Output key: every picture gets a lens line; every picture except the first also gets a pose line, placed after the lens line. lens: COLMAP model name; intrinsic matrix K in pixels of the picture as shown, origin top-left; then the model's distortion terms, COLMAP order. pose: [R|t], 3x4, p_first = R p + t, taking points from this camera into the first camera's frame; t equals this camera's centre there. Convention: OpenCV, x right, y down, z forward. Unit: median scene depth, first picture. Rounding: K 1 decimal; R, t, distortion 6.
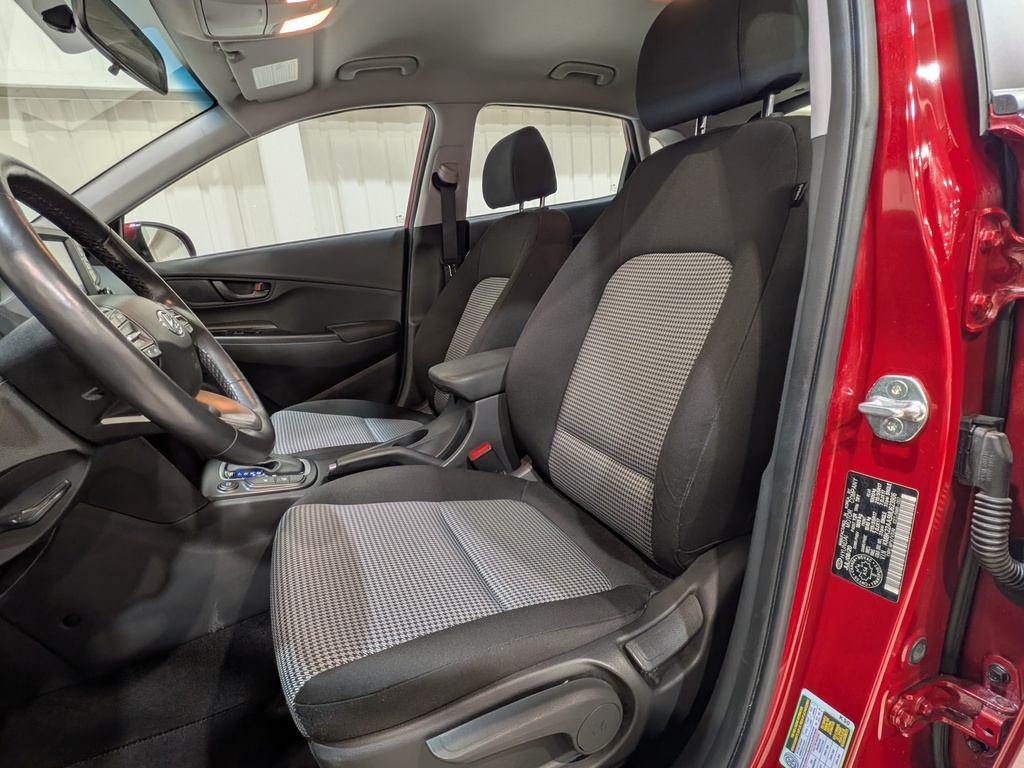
lens RADIAL K [[504.8, 0, 512.9], [0, 504.8, 386.9], [0, 0, 1]] dist [-0.004871, -0.000466]
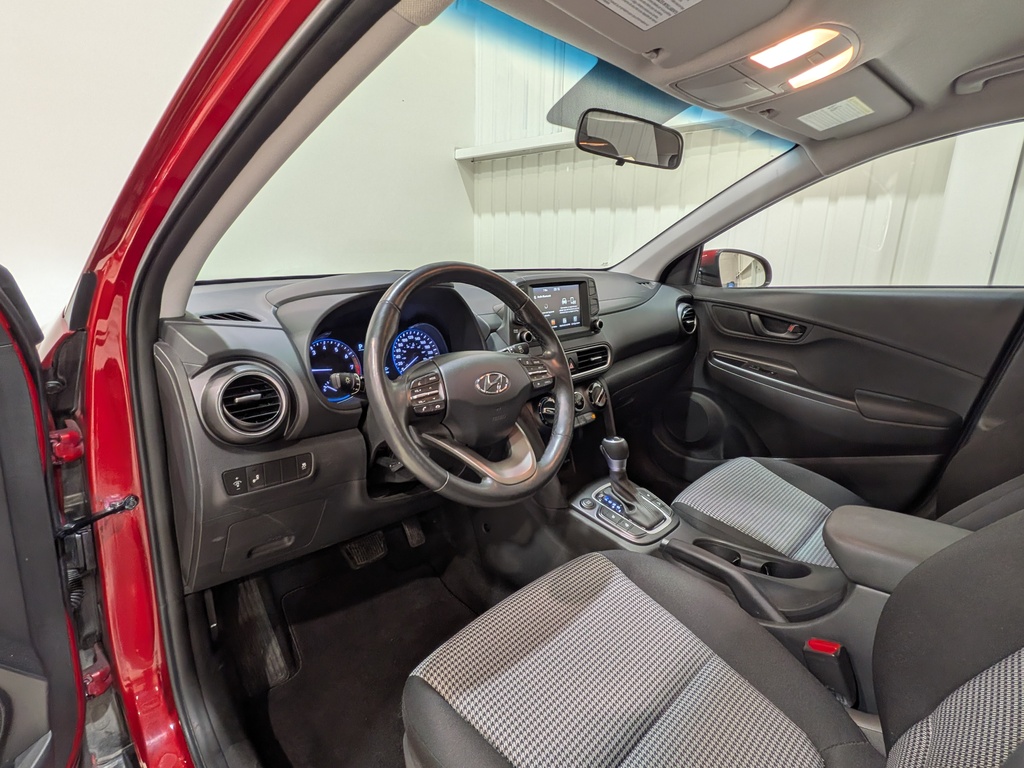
lens RADIAL K [[529.2, 0, 513.3], [0, 529.2, 384.7], [0, 0, 1]] dist [-0.001275, 0.003524]
pose [[0.358125, 0.323399, -0.875876, 0.209637], [-0.314660, 0.925023, 0.212888, -0.154368], [0.879054, 0.199363, 0.433035, 0.151802]]
